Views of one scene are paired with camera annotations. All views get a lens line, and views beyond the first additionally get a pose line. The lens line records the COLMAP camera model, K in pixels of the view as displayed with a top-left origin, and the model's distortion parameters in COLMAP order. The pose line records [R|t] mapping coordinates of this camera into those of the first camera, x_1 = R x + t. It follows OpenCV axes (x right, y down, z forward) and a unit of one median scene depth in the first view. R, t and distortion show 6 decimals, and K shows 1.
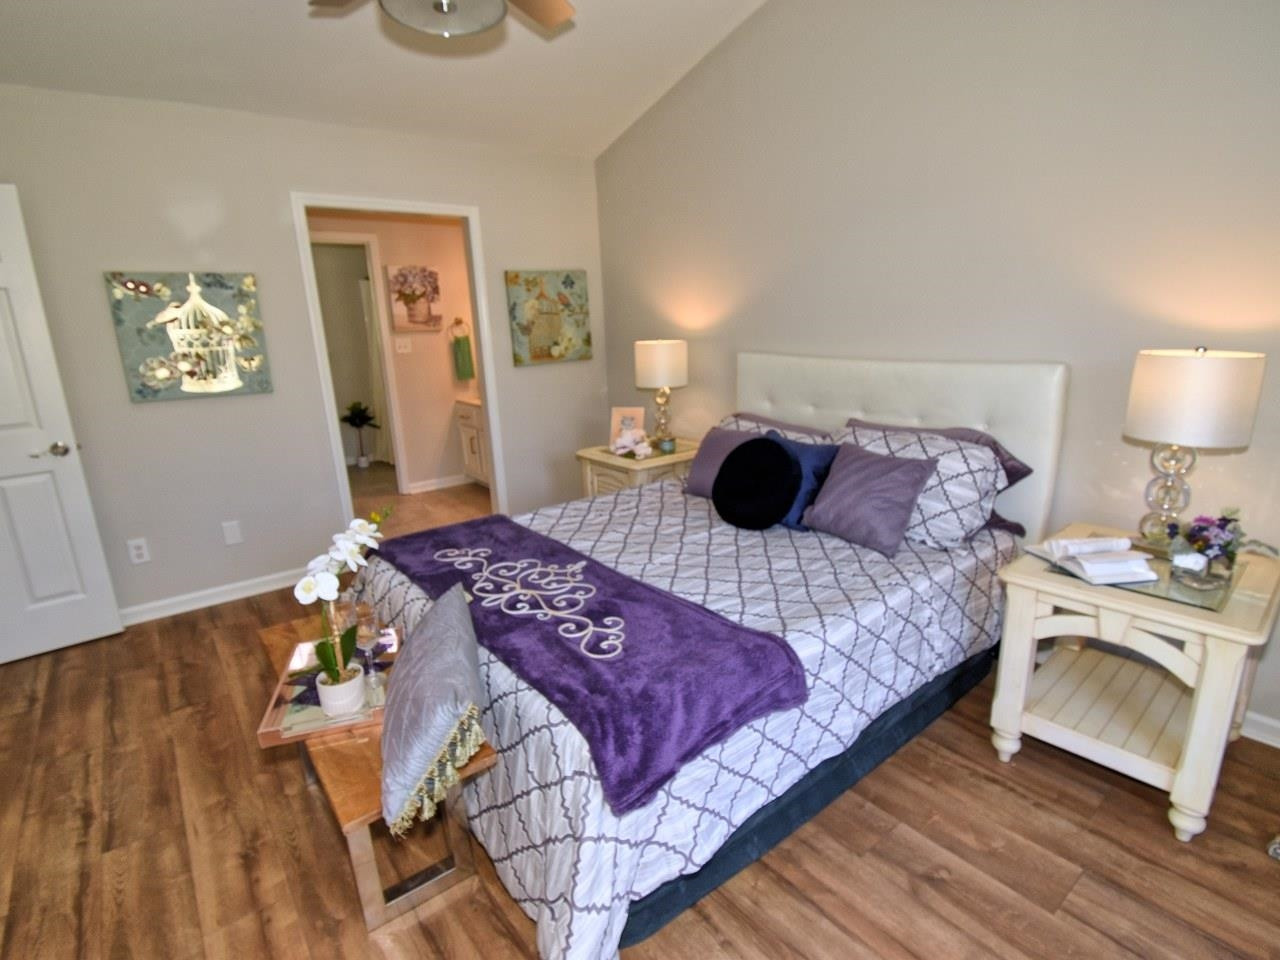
lens RADIAL K [[637.6, 0, 642.8], [0, 637.6, 480.9], [0, 0, 1]] dist [0.030763, -0.032351]
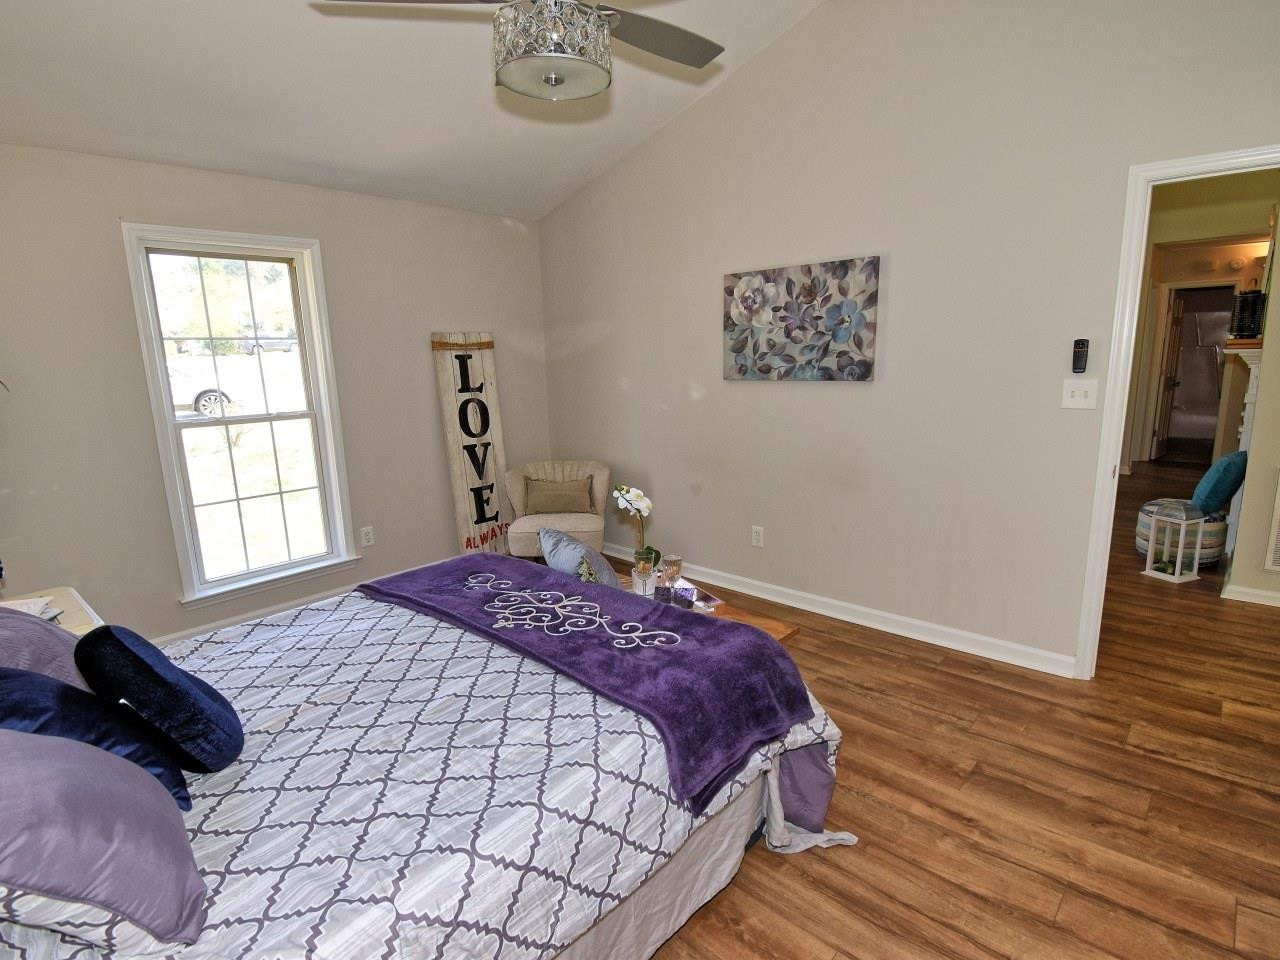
lens RADIAL K [[637.6, 0, 642.8], [0, 637.6, 480.9], [0, 0, 1]] dist [0.030763, -0.032351]
pose [[-0.986706, 0.087849, -0.136729, -0.199798], [0.020947, 0.903041, 0.429044, -0.471007], [0.161163, 0.420476, -0.892875, 1.818552]]
